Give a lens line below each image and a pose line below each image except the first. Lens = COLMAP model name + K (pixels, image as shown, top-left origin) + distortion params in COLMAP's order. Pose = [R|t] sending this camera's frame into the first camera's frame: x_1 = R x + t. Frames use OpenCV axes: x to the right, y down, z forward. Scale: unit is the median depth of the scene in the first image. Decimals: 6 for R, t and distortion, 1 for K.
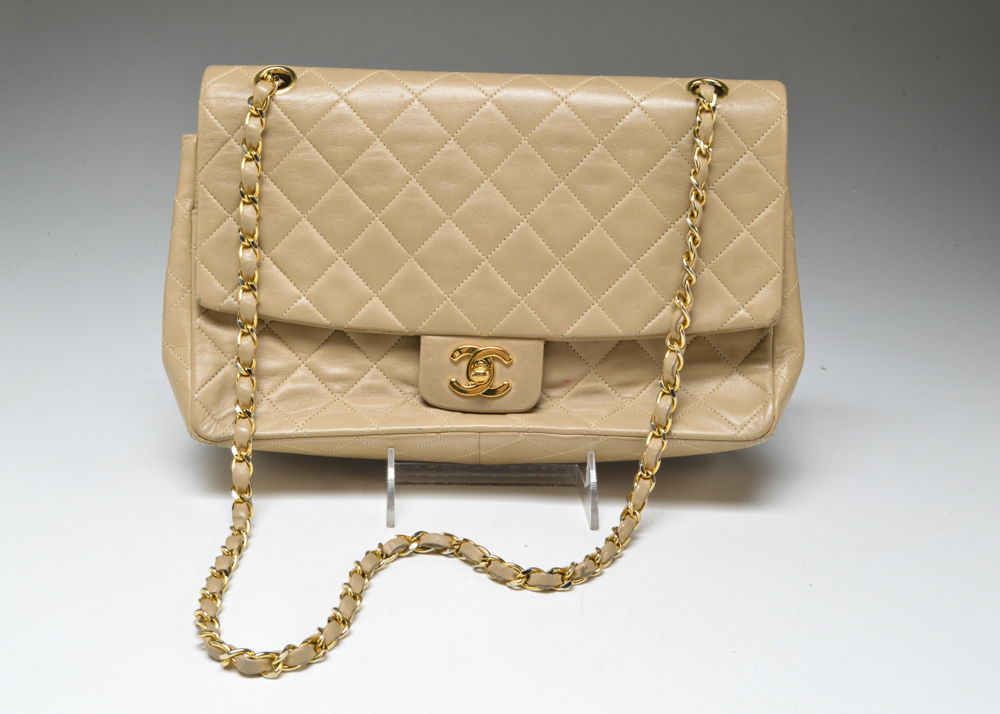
lens RADIAL K [[1470.7, 0, 494.9], [0, 1470.7, 359.9], [0, 0, 1]] dist [-0.041133, 0.000000]
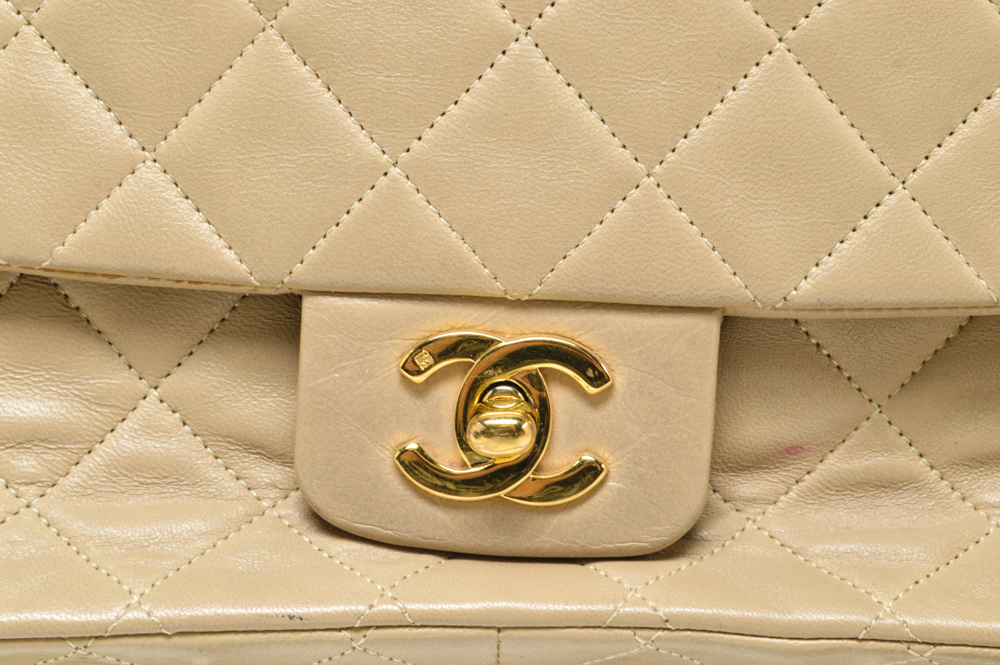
lens RADIAL K [[2390.1, 0, 501.4], [0, 2390.1, 331.6], [0, 0, 1]] dist [0.022066, 0.000000]
pose [[0.999811, 0.006803, -0.018205, -0.001604], [-0.006474, 0.999816, 0.018075, -0.018319], [0.018325, -0.017954, 0.999671, 0.522493]]
